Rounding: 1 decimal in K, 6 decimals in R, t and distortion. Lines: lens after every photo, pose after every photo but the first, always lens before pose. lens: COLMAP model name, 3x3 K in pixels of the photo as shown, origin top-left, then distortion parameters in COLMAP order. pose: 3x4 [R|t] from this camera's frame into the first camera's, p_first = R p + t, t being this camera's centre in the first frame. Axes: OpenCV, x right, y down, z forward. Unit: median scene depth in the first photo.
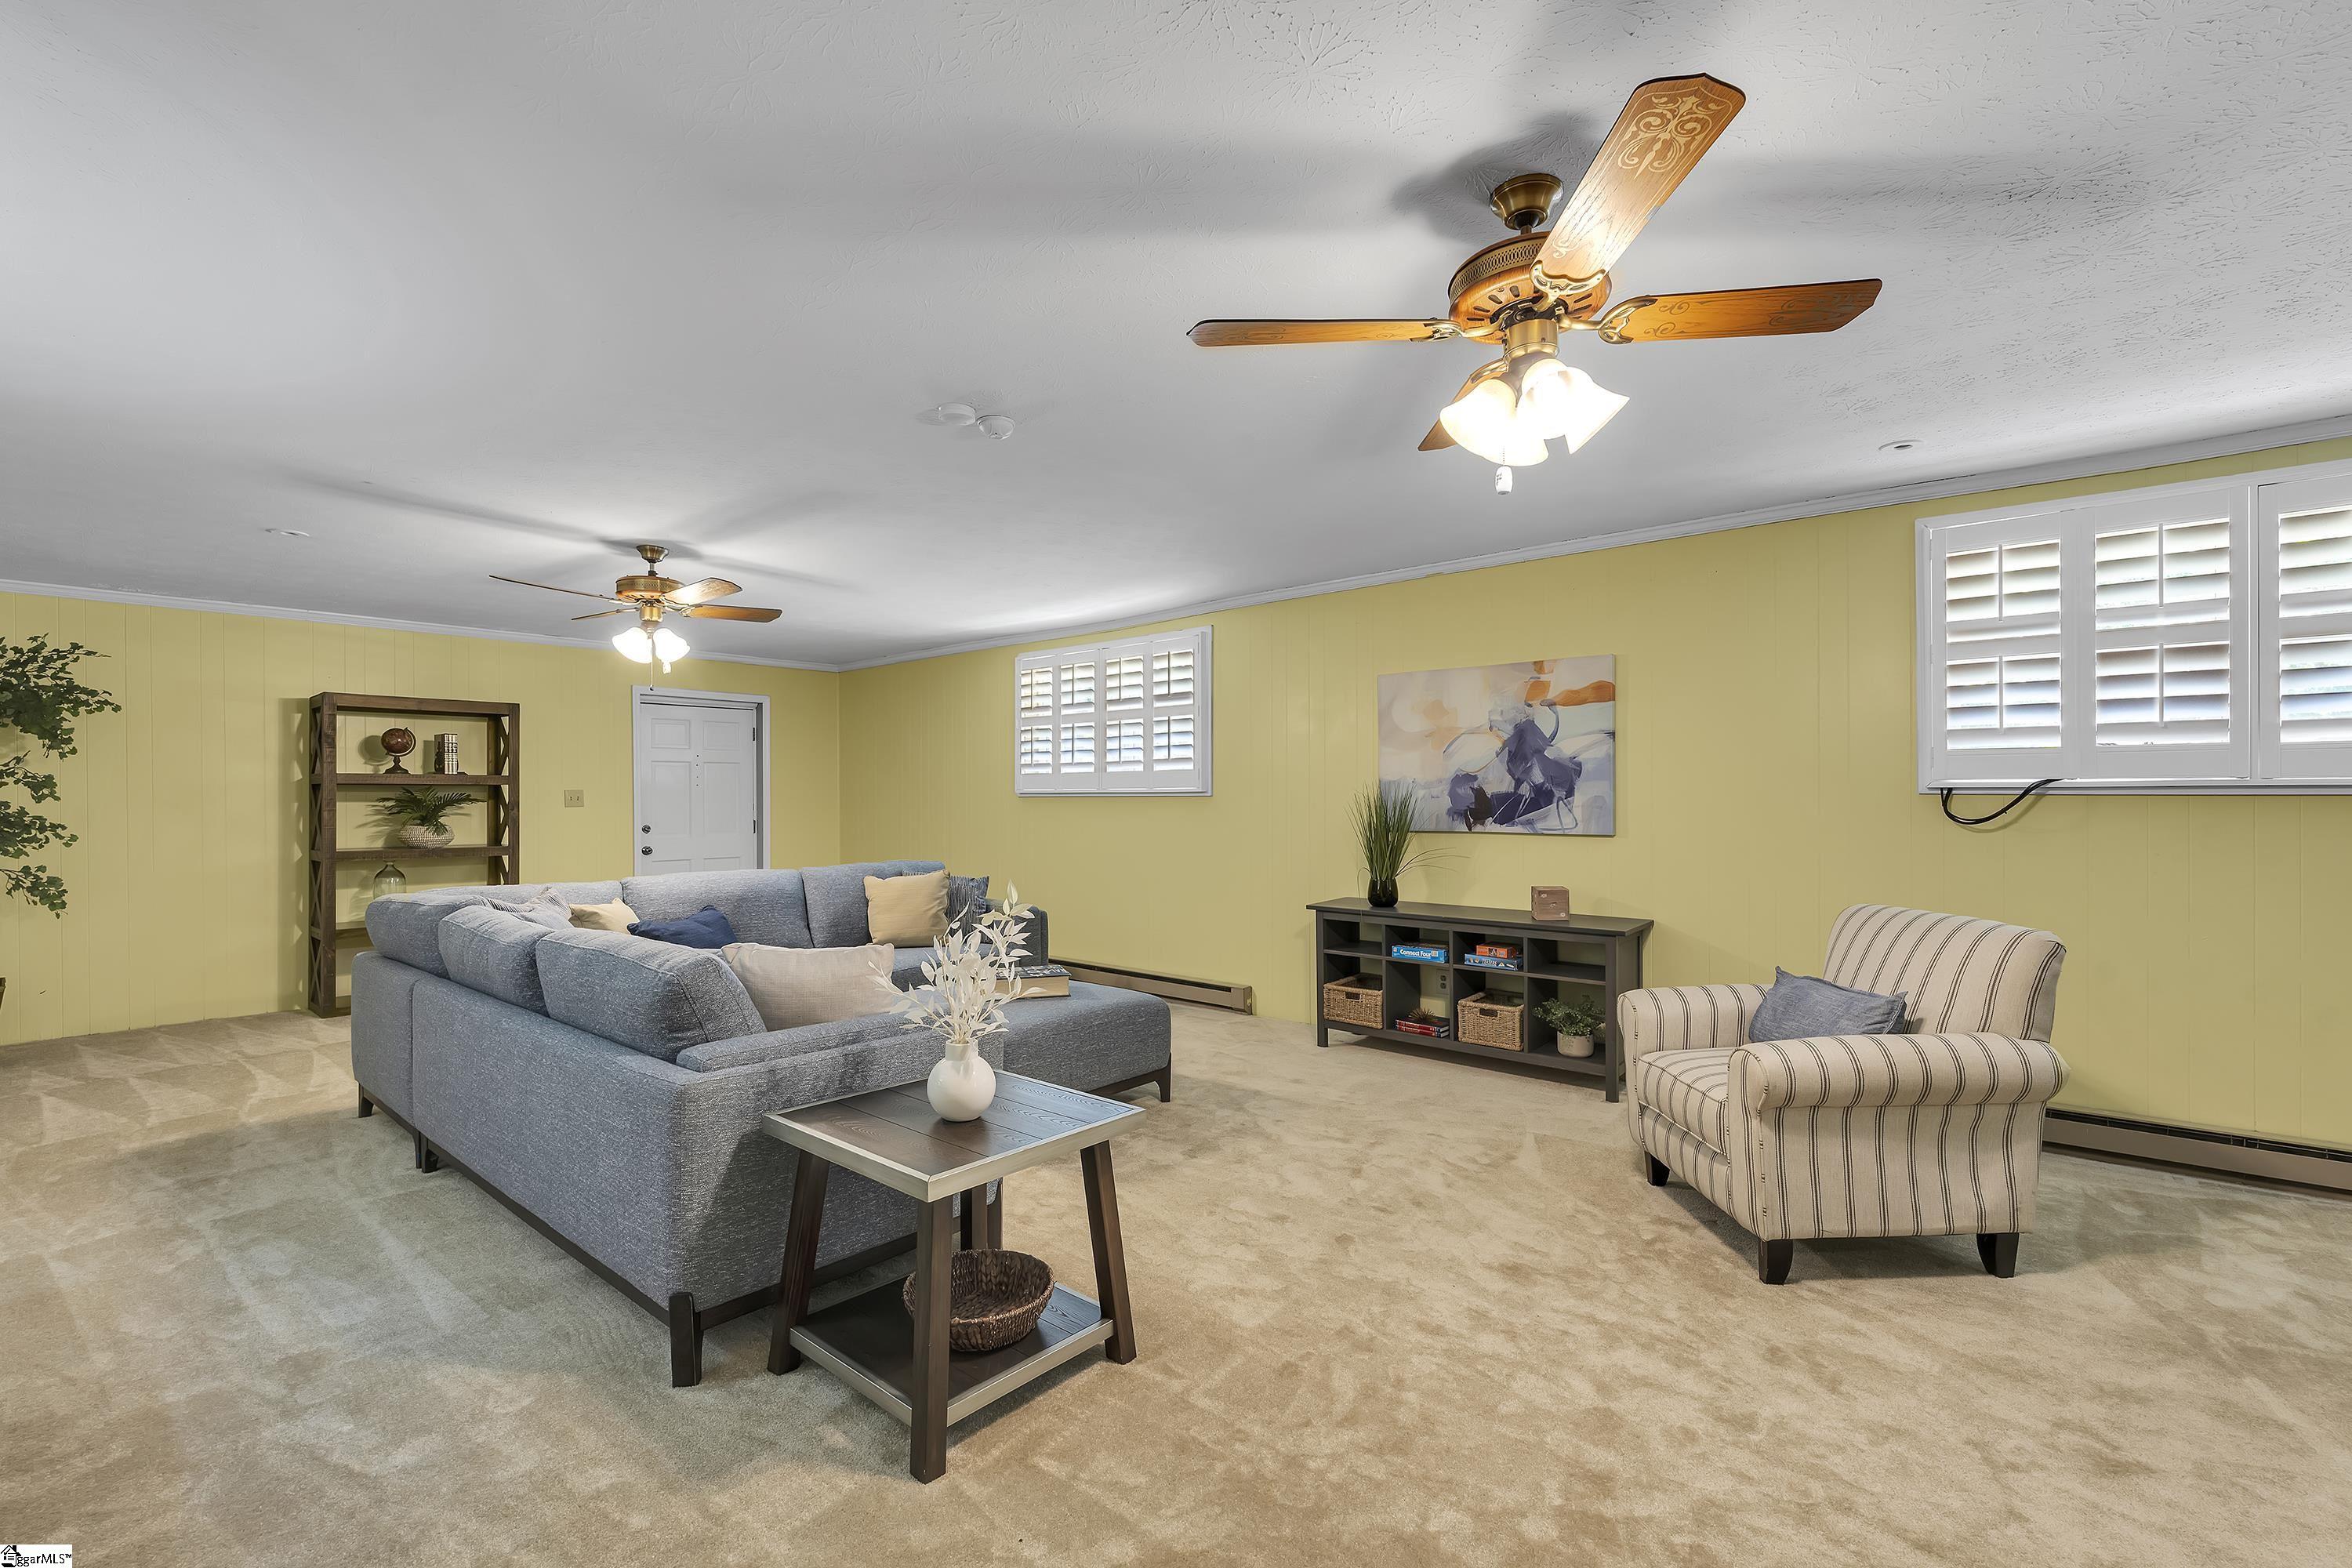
lens RADIAL K [[1036.9, 0, 1164.1], [0, 1036.9, 780.6], [0, 0, 1]] dist [-0.001772, -0.000254]
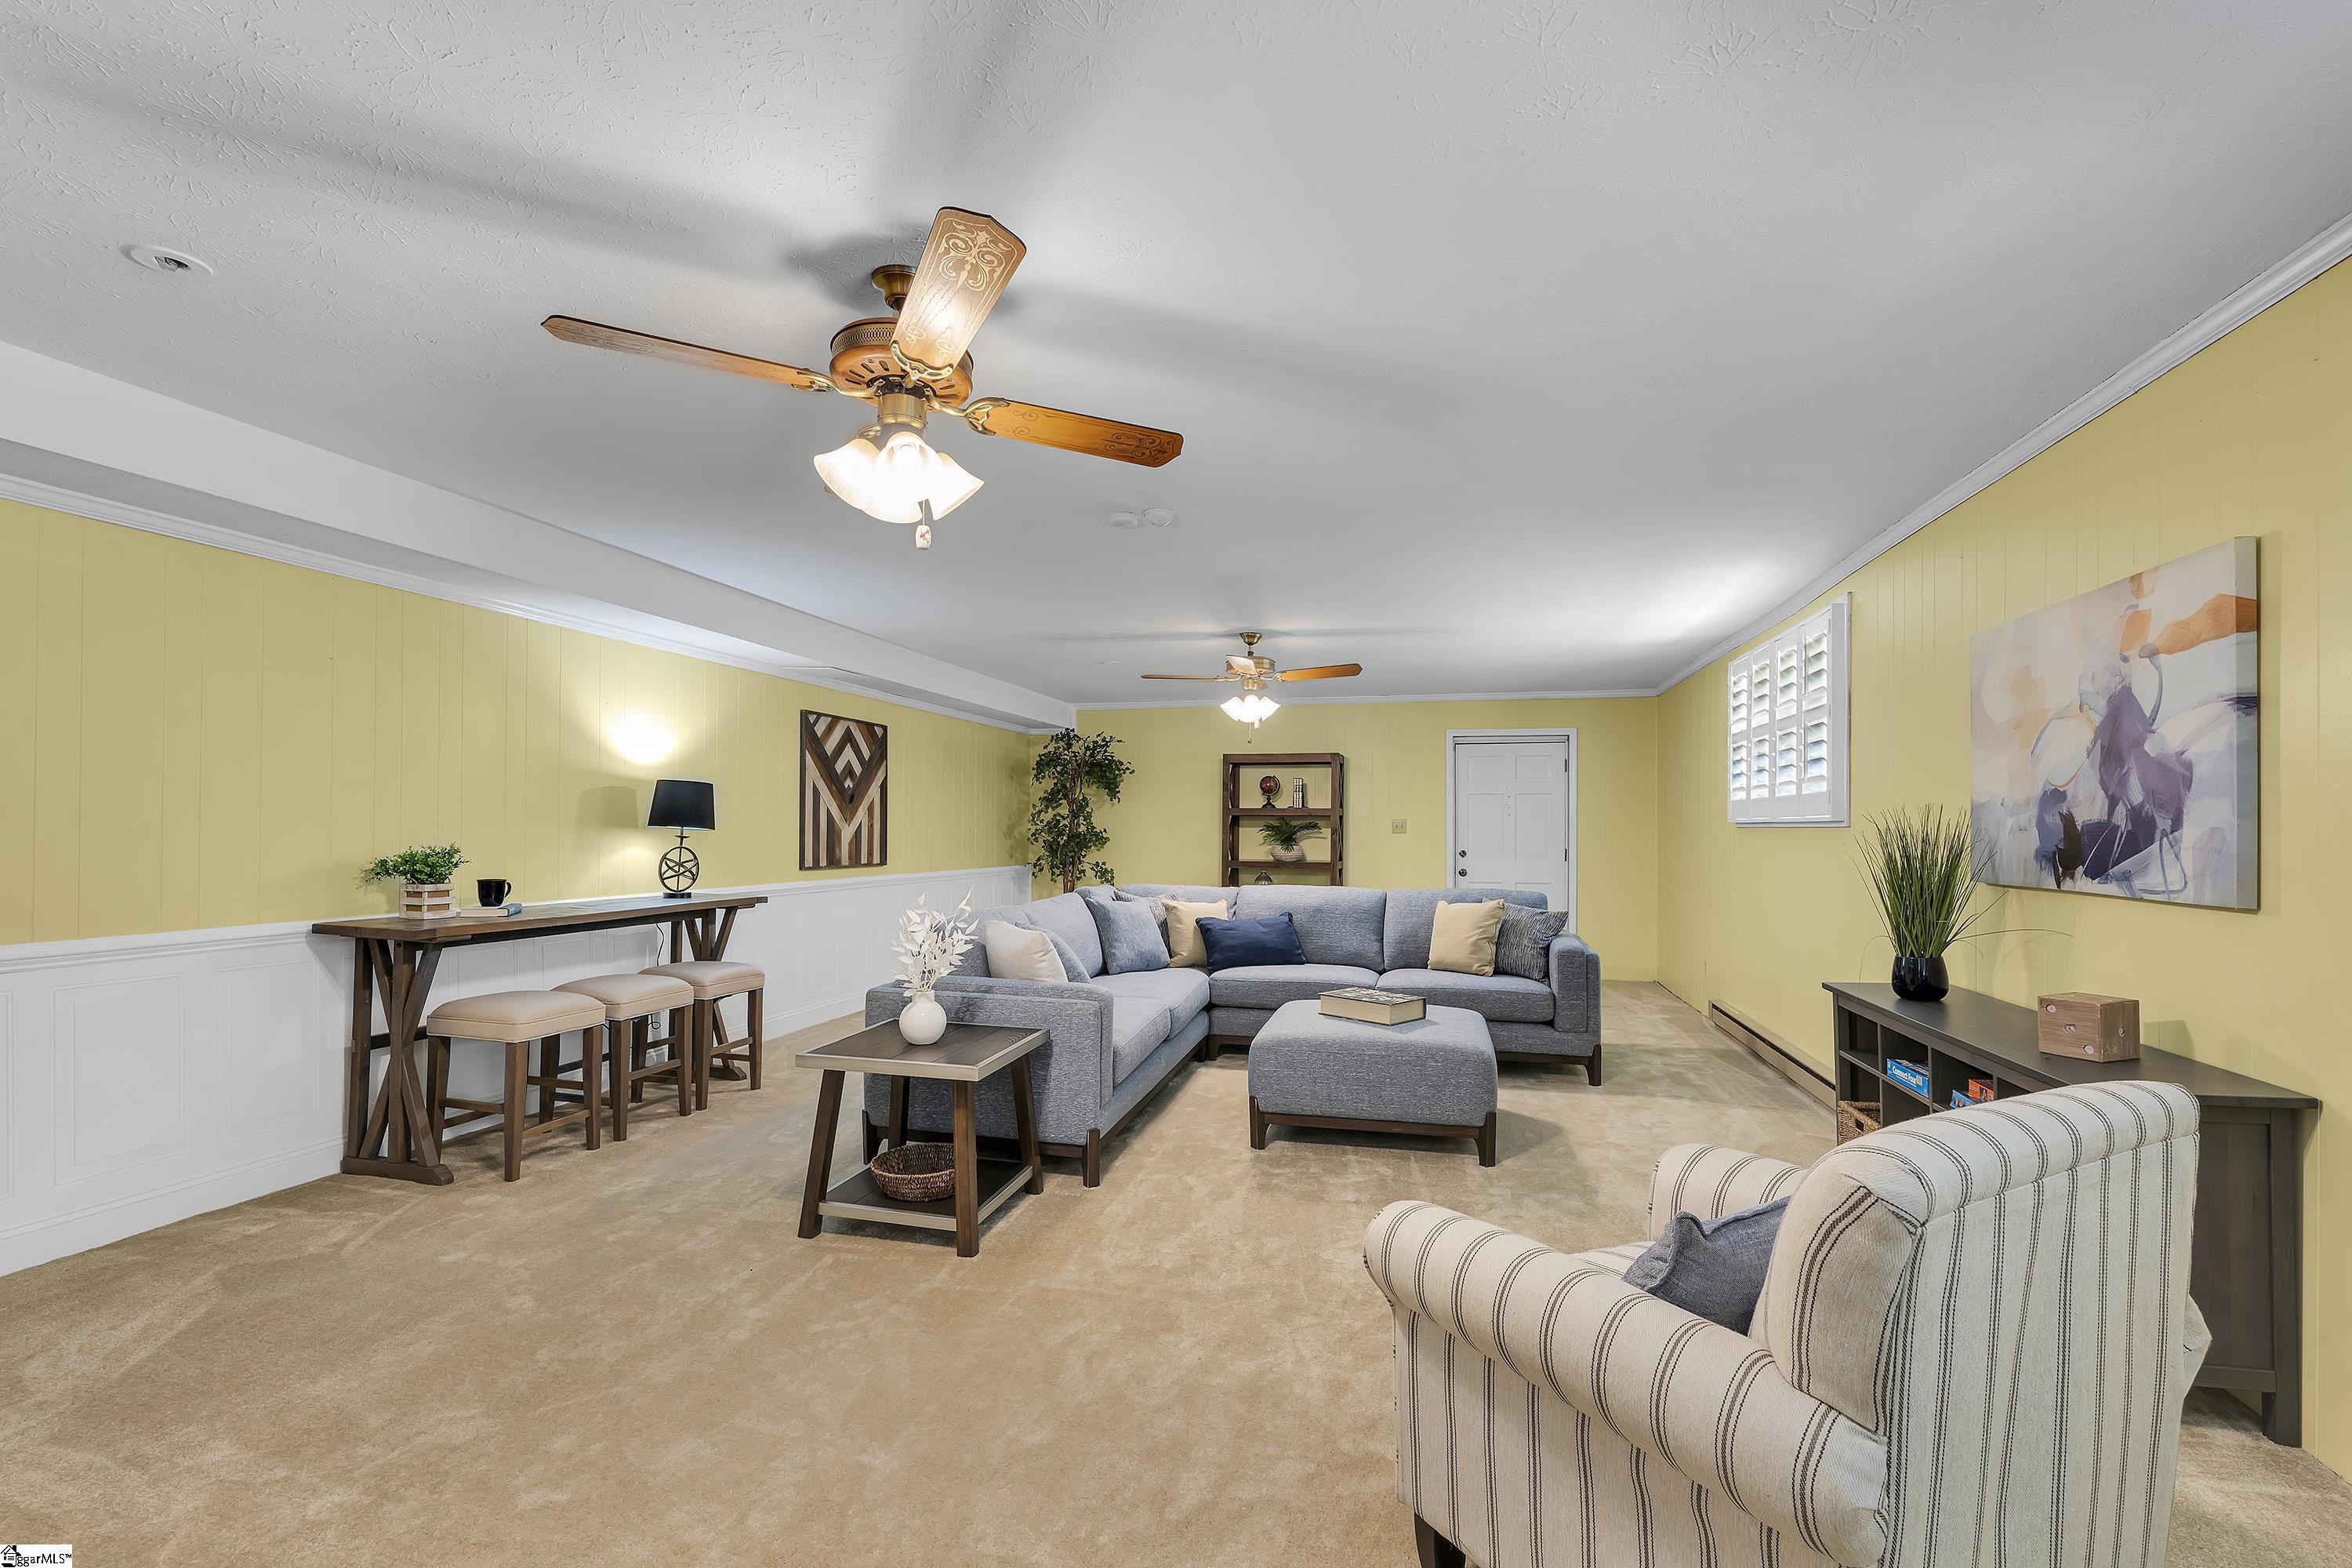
lens RADIAL K [[1036.9, 0, 1159.7], [0, 1036.9, 786.7], [0, 0, 1]] dist [-0.001772, -0.000254]
pose [[0.438912, -0.028866, -0.898066, 0.590972], [0.006464, 0.999559, -0.028969, 0.005545], [0.898507, 0.006910, 0.438905, 0.304084]]
